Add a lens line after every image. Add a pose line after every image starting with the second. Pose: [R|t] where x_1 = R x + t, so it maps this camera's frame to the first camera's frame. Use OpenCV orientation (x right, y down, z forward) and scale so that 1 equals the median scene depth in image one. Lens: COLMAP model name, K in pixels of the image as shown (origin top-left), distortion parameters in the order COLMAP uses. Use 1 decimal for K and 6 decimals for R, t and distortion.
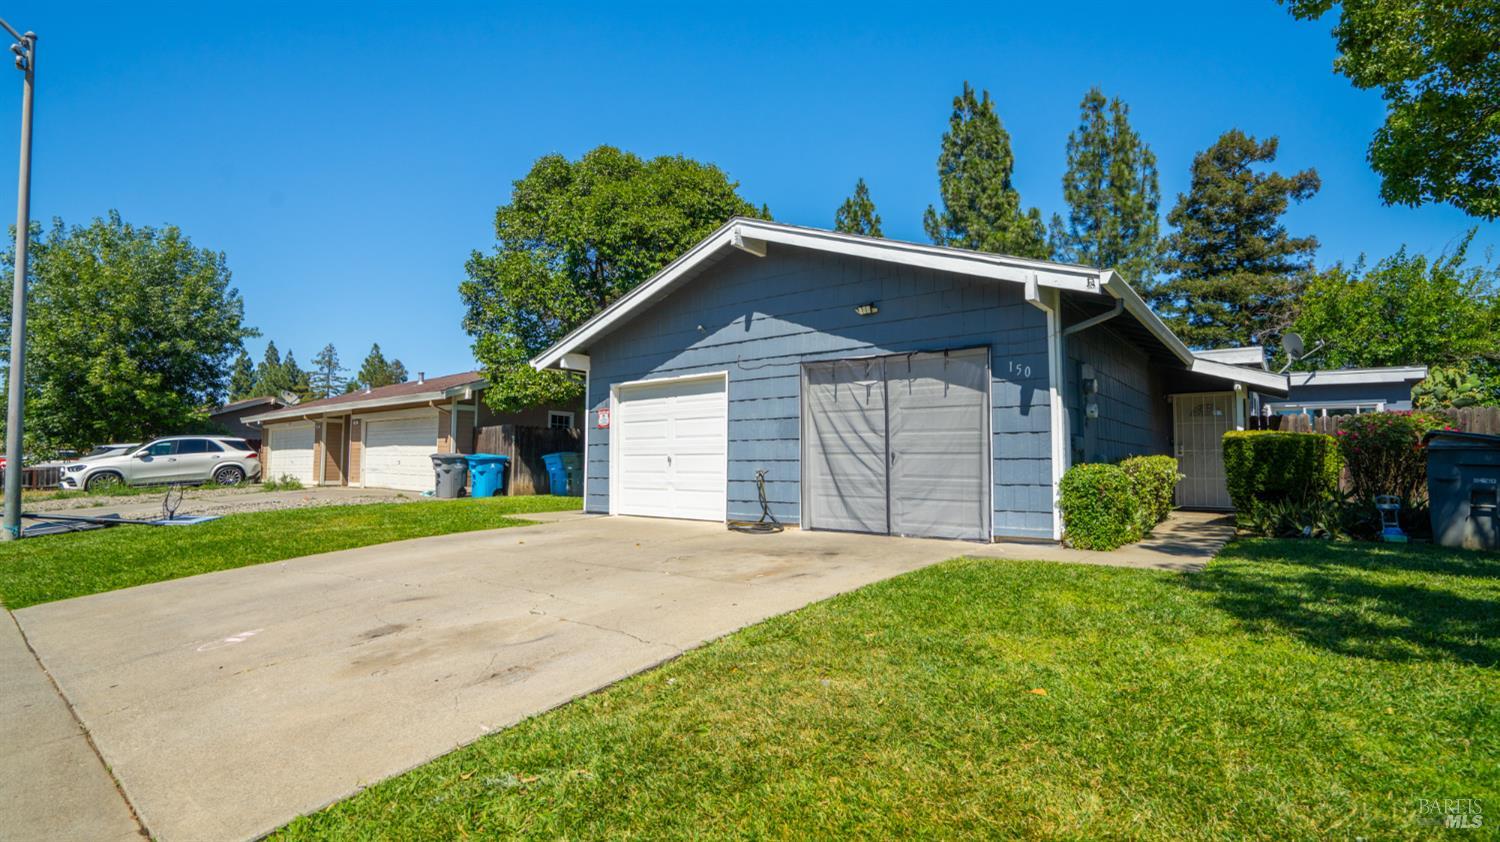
lens RADIAL K [[717.5, 0, 755.1], [0, 717.5, 418.8], [0, 0, 1]] dist [-0.010827, 0.002431]
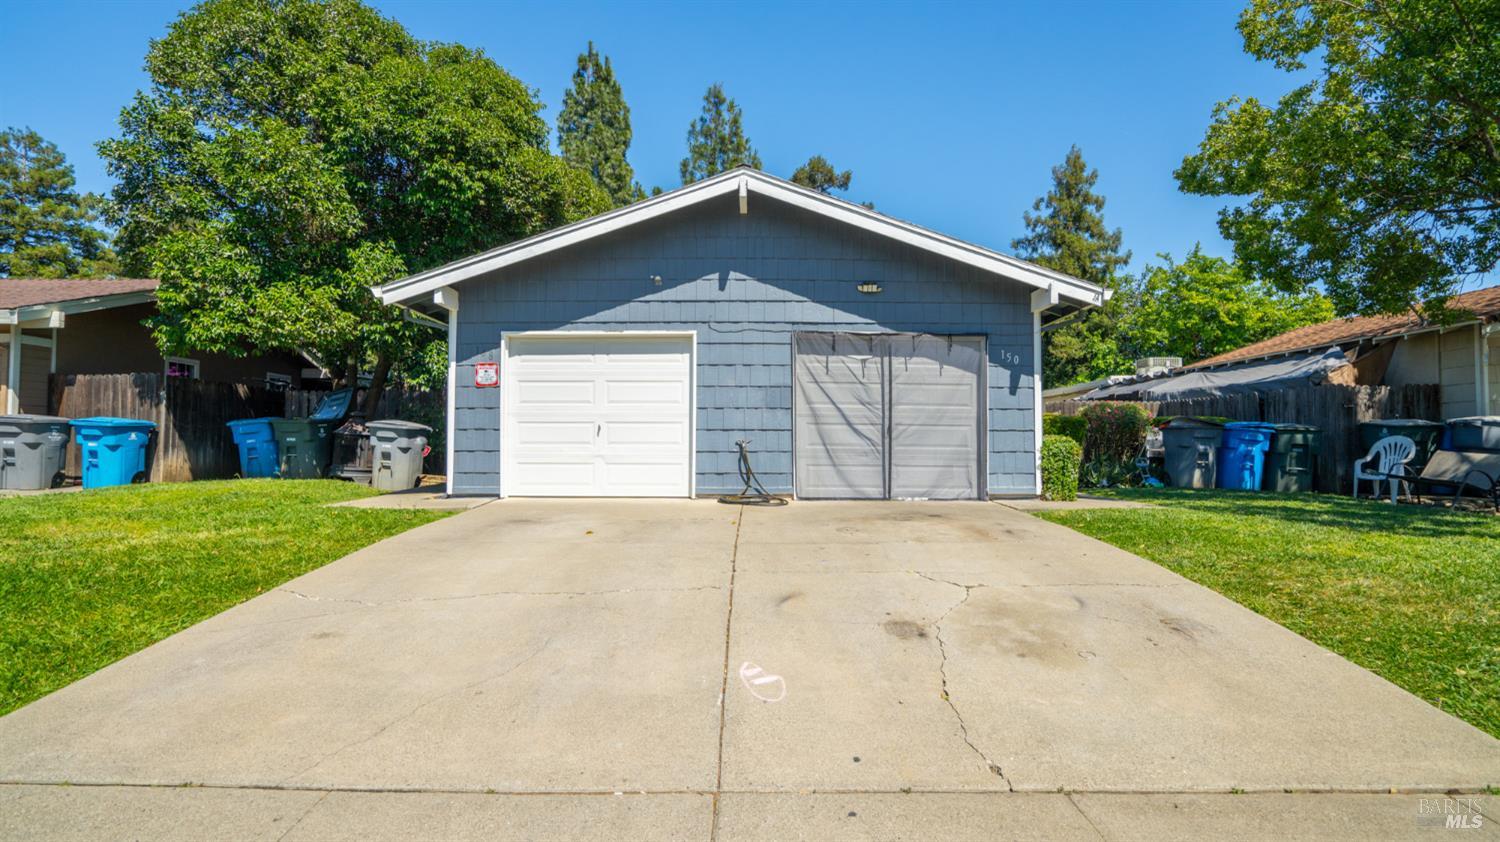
lens RADIAL K [[766.9, 0, 809.3], [0, 766.9, 416.6], [0, 0, 1]] dist [-0.001588, 0.001621]
pose [[0.780121, 0.028431, 0.624982, -0.537691], [-0.042923, 0.999045, 0.008130, 0.027420], [-0.624155, -0.033169, 0.780597, 0.149076]]
